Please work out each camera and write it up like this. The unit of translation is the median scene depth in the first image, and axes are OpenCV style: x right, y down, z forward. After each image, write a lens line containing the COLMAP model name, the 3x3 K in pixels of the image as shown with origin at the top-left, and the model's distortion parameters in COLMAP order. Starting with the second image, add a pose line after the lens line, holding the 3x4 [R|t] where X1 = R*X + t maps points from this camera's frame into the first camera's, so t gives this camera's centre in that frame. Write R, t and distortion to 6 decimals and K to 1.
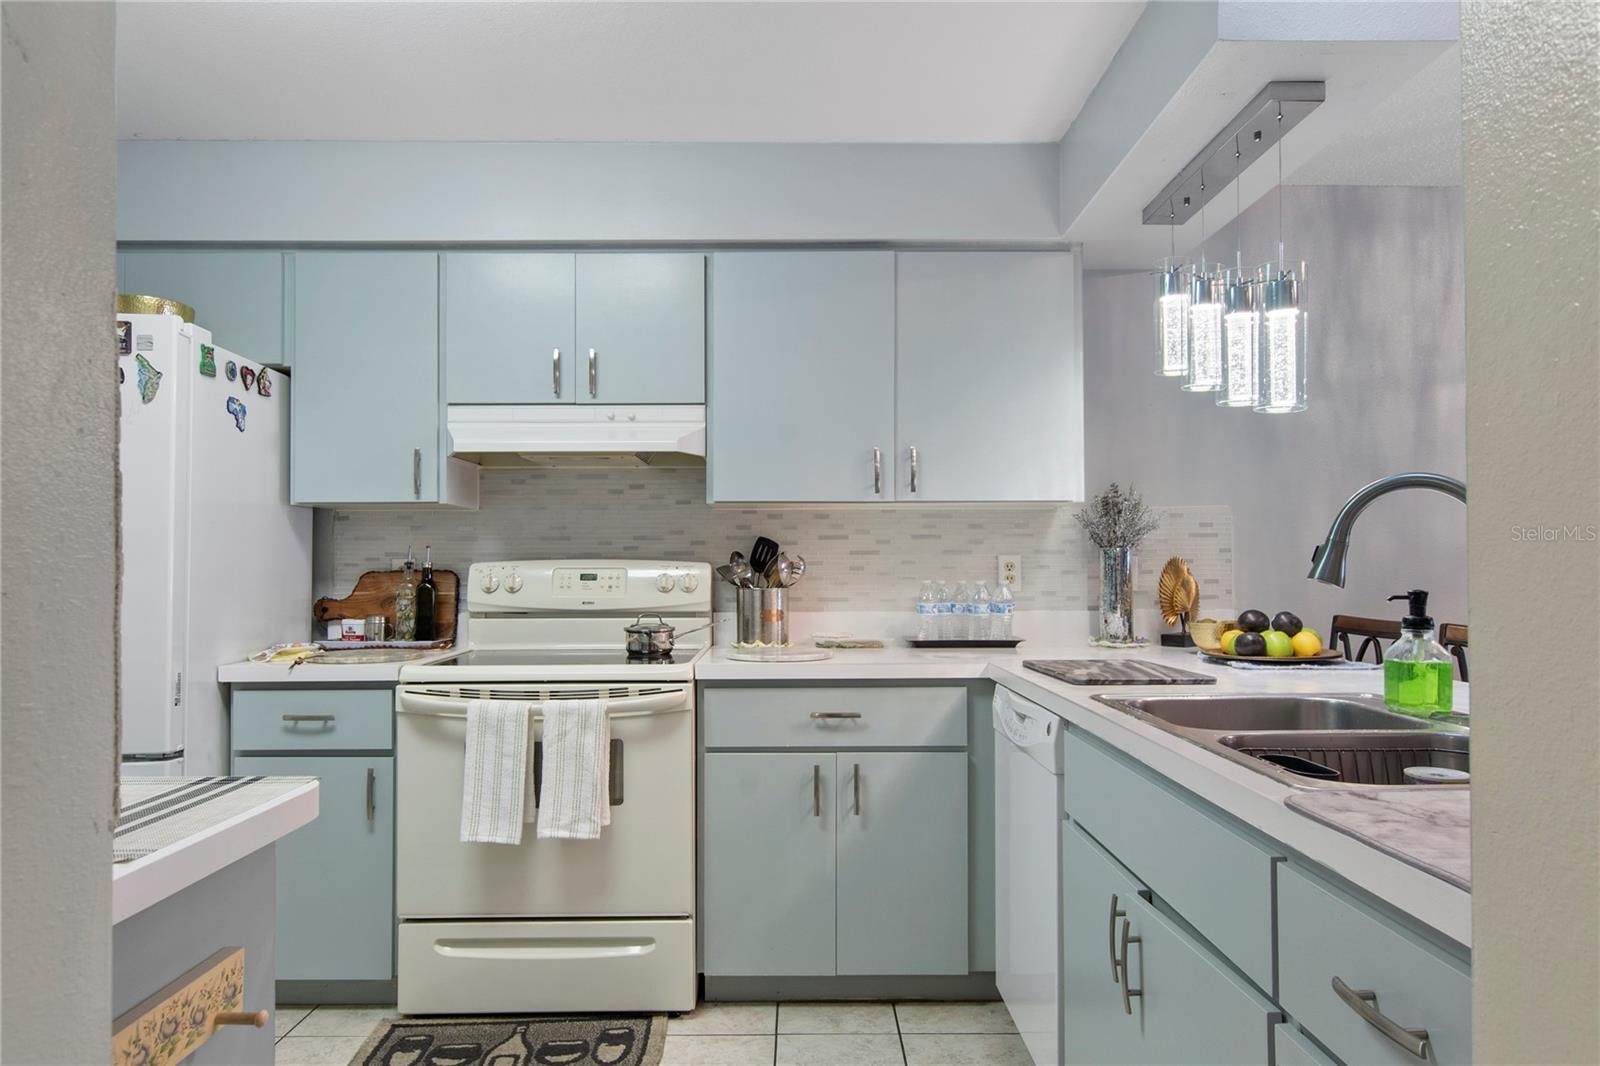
lens RADIAL K [[1037.0, 0, 799.2], [0, 1037.0, 582.9], [0, 0, 1]] dist [-0.003325, 0.000222]
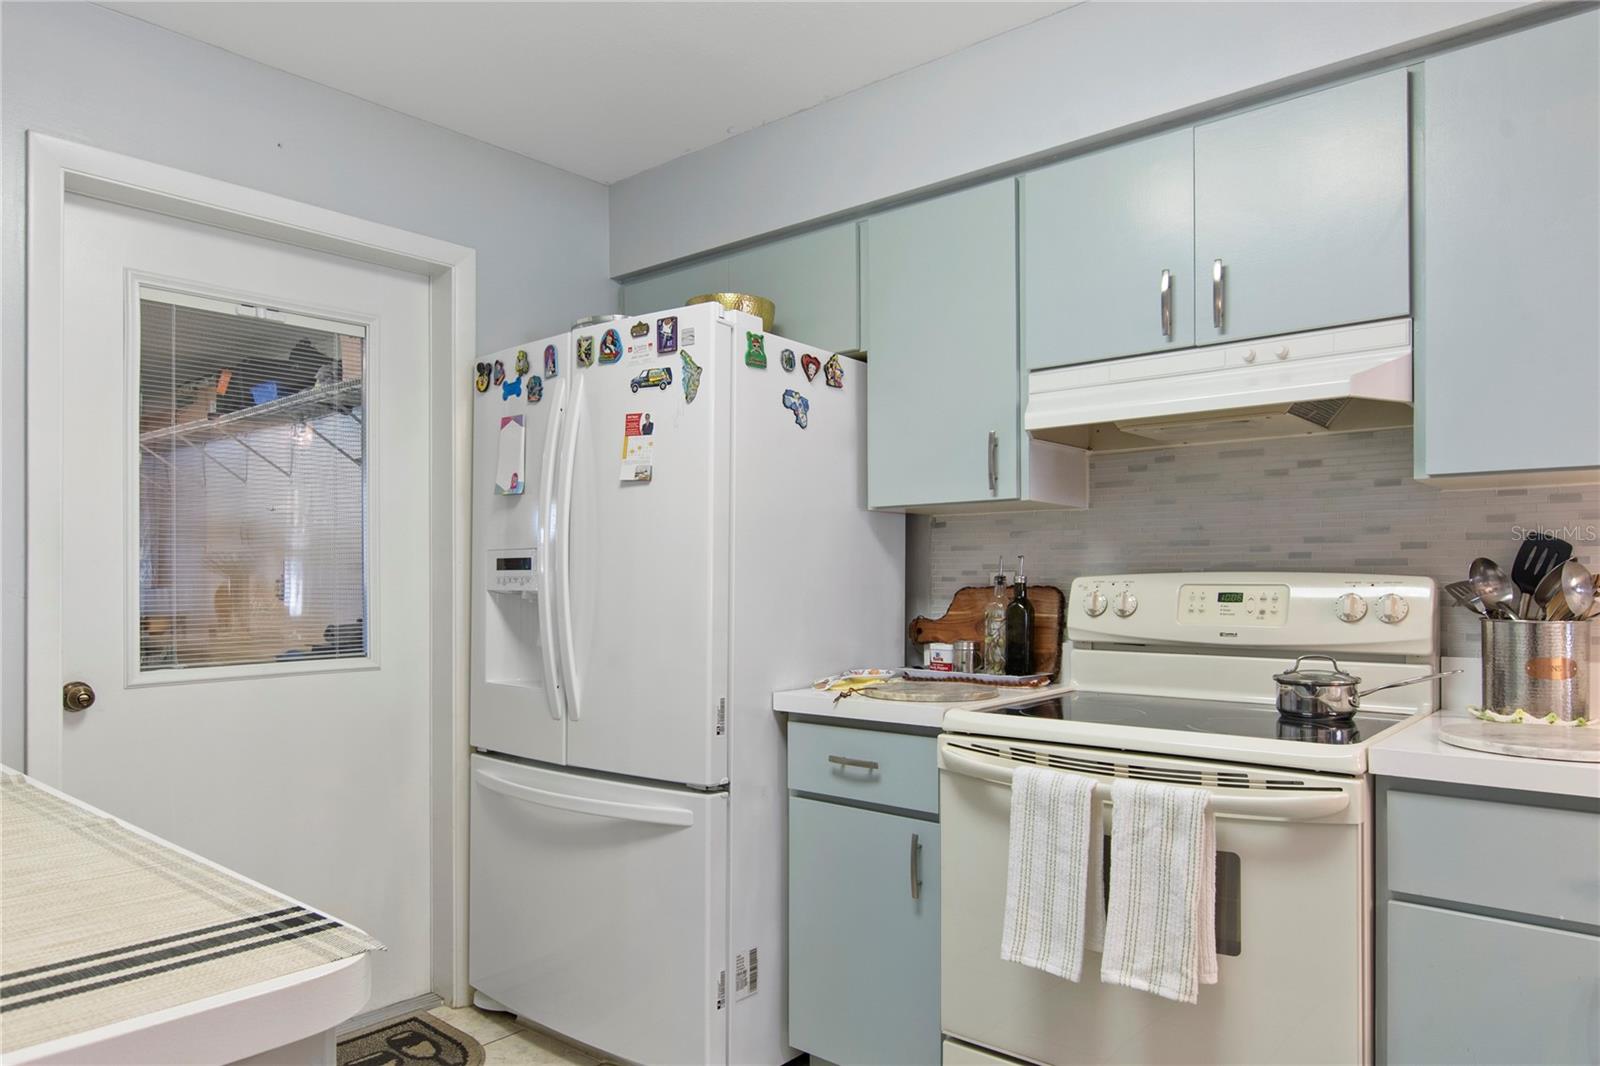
lens RADIAL K [[1037.0, 0, 799.2], [0, 1037.0, 582.9], [0, 0, 1]] dist [-0.003325, 0.000222]
pose [[0.753343, 0.003753, -0.657617, 0.040141], [-0.013032, 0.999873, -0.009223, -0.005630], [0.657498, 0.015518, 0.753296, 0.314472]]
